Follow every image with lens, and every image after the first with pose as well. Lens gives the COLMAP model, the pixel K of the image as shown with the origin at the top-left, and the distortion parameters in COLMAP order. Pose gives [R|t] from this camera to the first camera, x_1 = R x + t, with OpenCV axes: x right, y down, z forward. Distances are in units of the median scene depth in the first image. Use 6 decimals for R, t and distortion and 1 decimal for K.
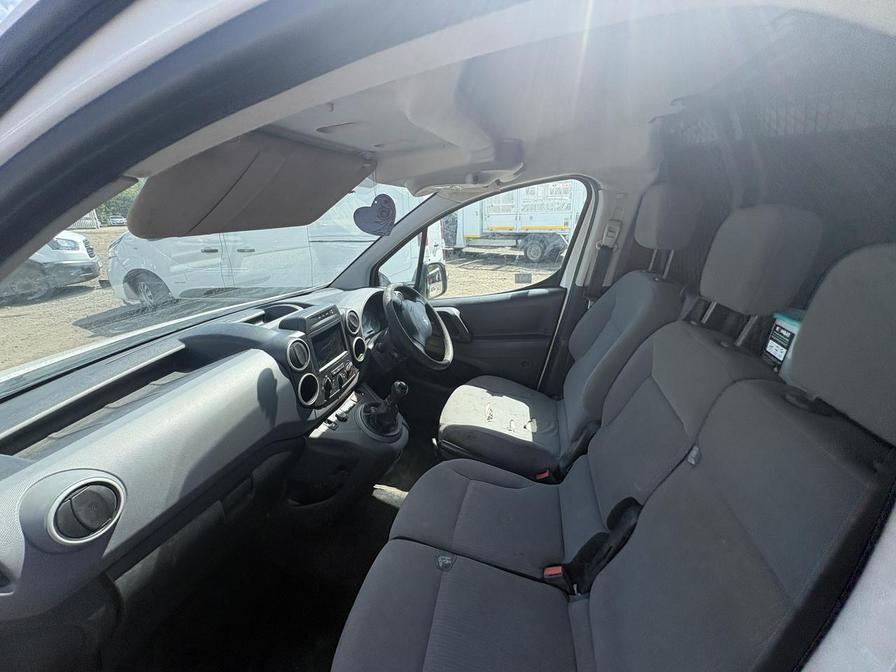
lens RADIAL K [[358.2, 0, 447.6], [0, 358.2, 341.4], [0, 0, 1]] dist [0.000185, 0.000330]
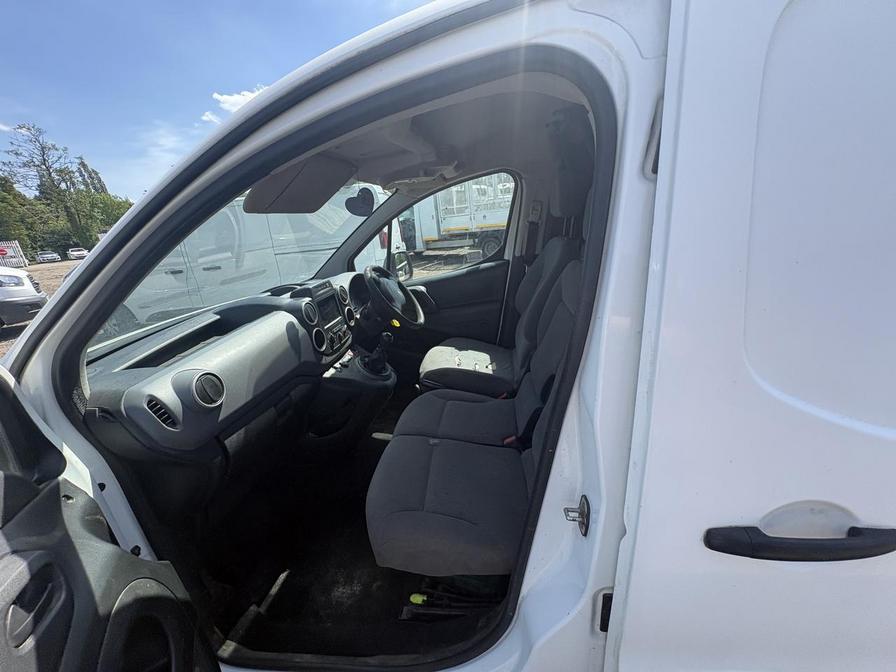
lens RADIAL K [[358.2, 0, 448.7], [0, 358.2, 341.6], [0, 0, 1]] dist [0.000185, 0.000330]
pose [[0.990237, -0.109221, 0.086612, -0.023847], [0.110369, 0.993854, -0.008568, 0.186141], [-0.085143, 0.018043, 0.996205, -0.337363]]
